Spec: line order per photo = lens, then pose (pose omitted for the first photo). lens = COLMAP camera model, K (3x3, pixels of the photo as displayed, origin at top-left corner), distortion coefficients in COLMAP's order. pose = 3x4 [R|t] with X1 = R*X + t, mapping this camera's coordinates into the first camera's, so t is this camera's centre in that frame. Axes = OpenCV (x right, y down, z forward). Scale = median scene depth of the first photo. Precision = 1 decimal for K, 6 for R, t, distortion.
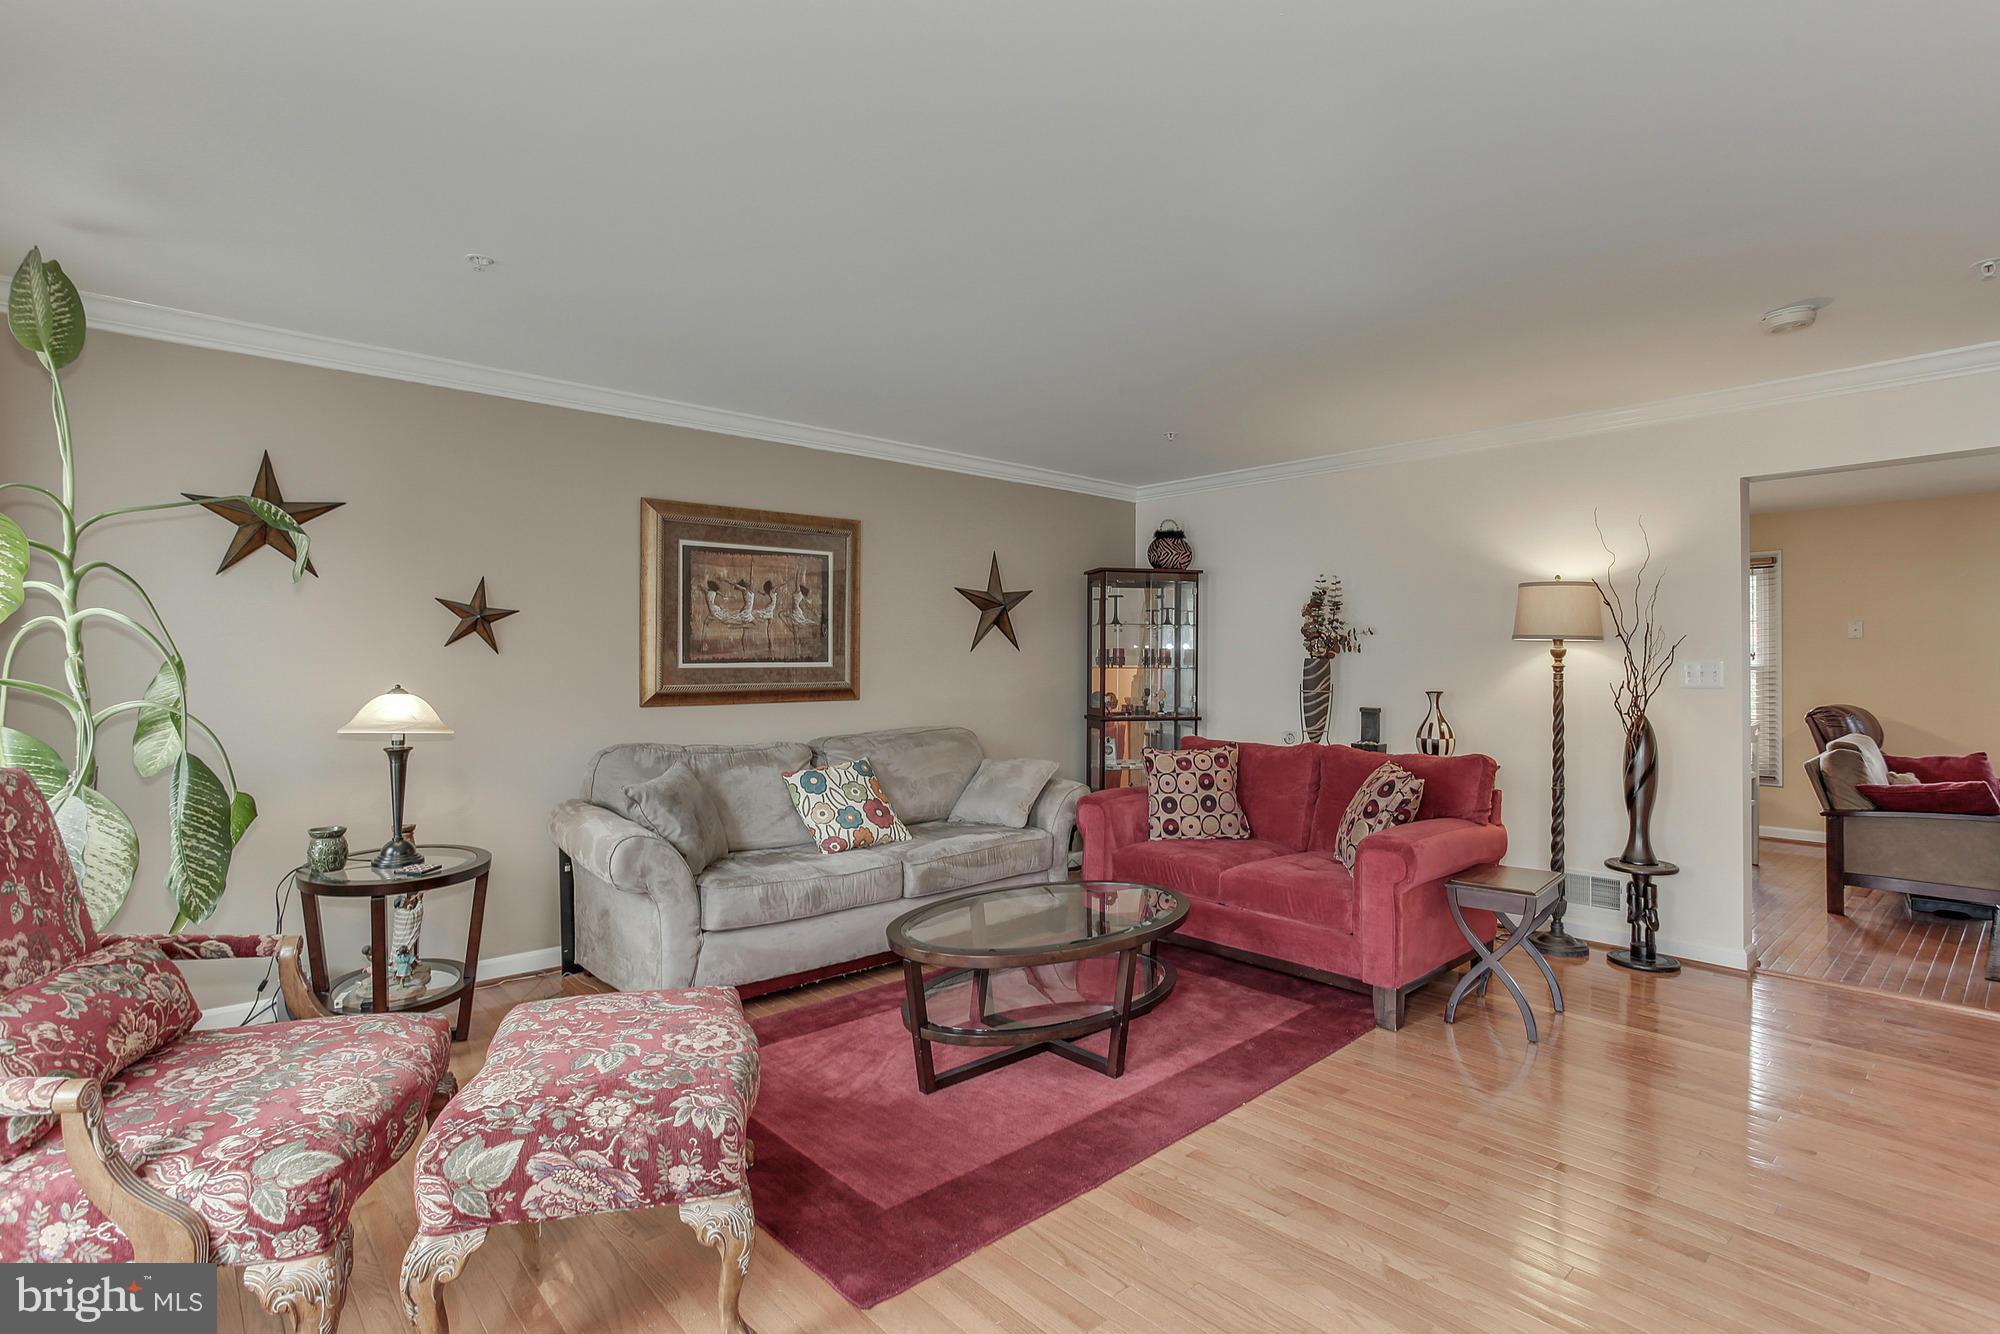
lens RADIAL K [[964.3, 0, 1004.4], [0, 964.3, 656.2], [0, 0, 1]] dist [-0.060225, 0.037580]
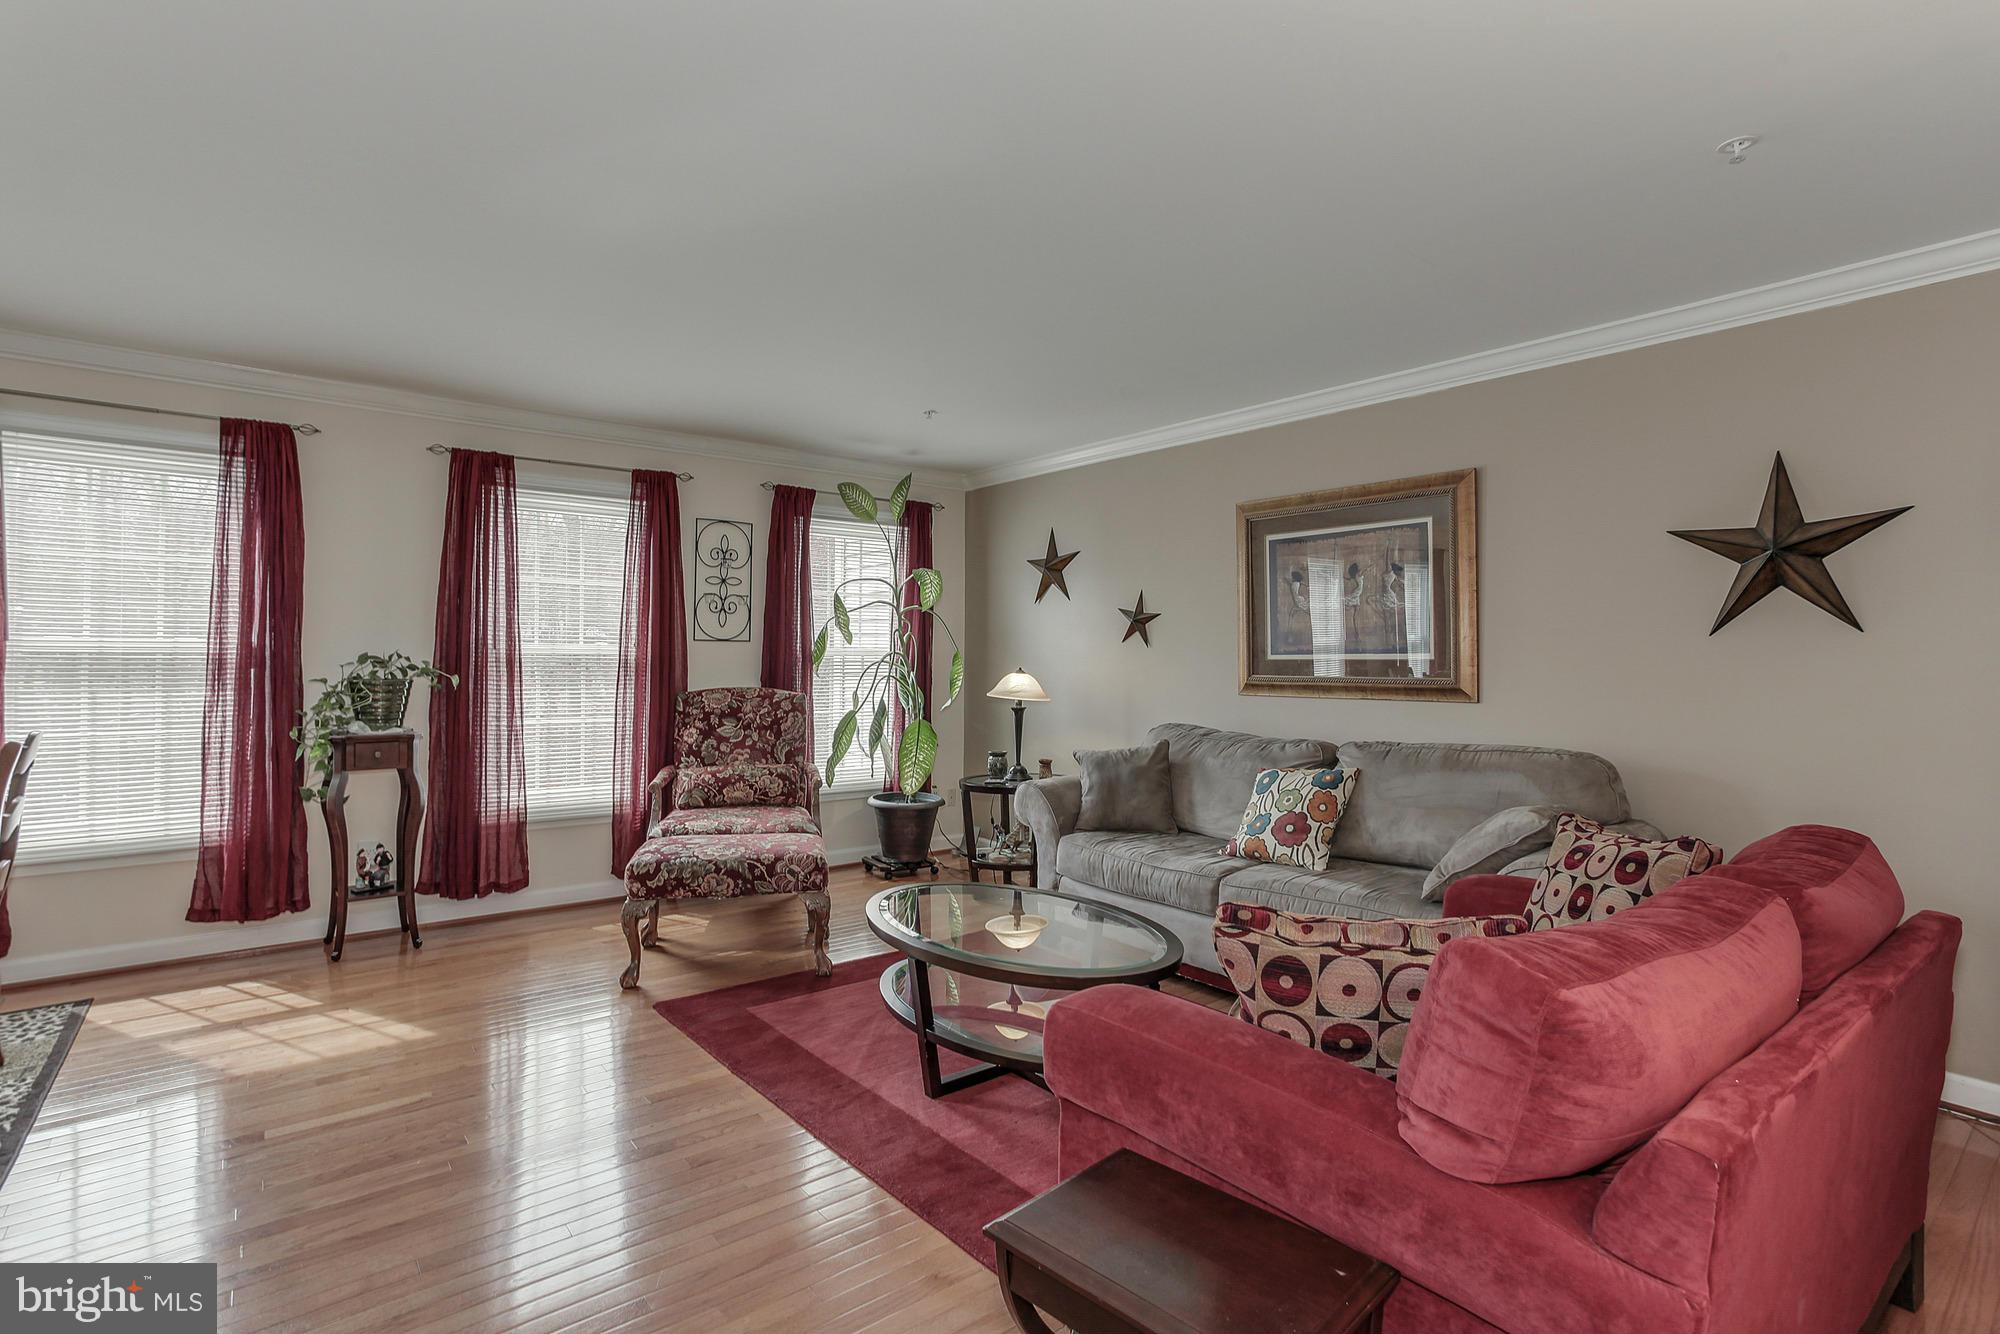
lens RADIAL K [[964.3, 0, 1004.4], [0, 964.3, 656.2], [0, 0, 1]] dist [-0.060225, 0.037580]
pose [[-0.050633, -0.000208, -0.998717, 0.714335], [0.004715, 0.999989, -0.000448, 0.008117], [0.998706, -0.004732, -0.050632, 0.765394]]
